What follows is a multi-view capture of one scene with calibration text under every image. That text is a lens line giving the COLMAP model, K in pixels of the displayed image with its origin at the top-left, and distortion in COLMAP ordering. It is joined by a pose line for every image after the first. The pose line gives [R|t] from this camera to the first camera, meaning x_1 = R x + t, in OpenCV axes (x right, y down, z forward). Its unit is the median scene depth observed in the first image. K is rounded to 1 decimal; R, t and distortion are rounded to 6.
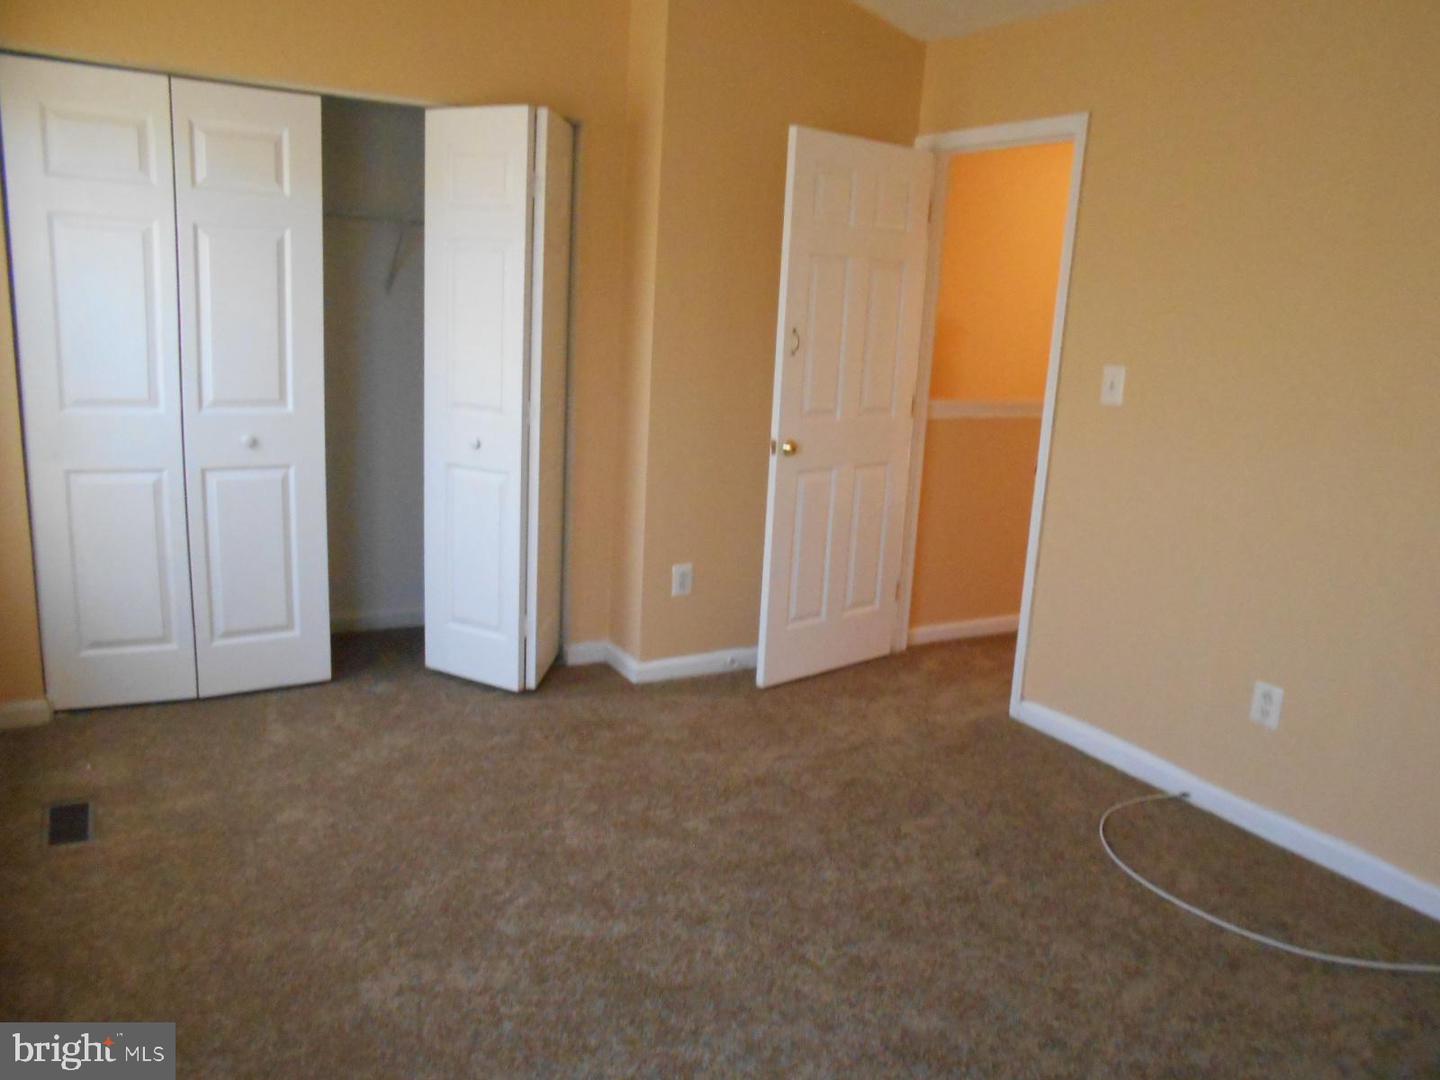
lens RADIAL K [[1115.2, 0, 720.9], [0, 1115.2, 547.7], [0, 0, 1]] dist [-0.065798, -0.005744]
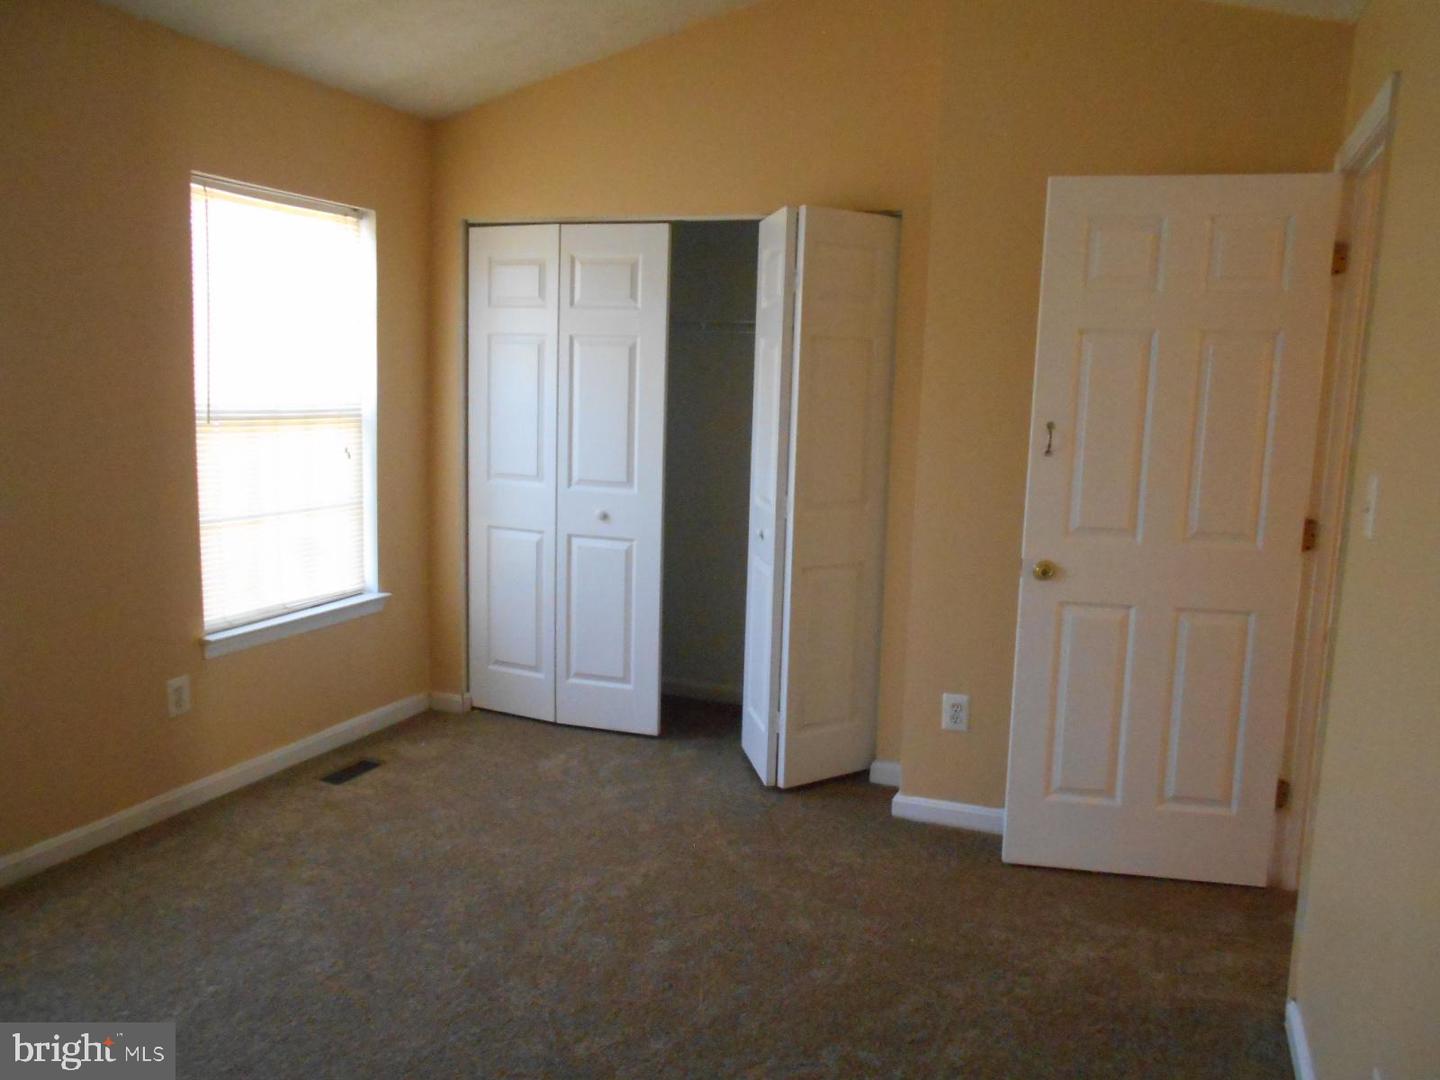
lens RADIAL K [[1115.2, 0, 720.9], [0, 1115.2, 547.7], [0, 0, 1]] dist [-0.065798, -0.005744]
pose [[0.627049, 0.079758, -0.774886, 0.572627], [-0.167054, 0.985370, -0.033760, -0.041972], [0.760856, 0.150617, 0.631199, 0.337552]]
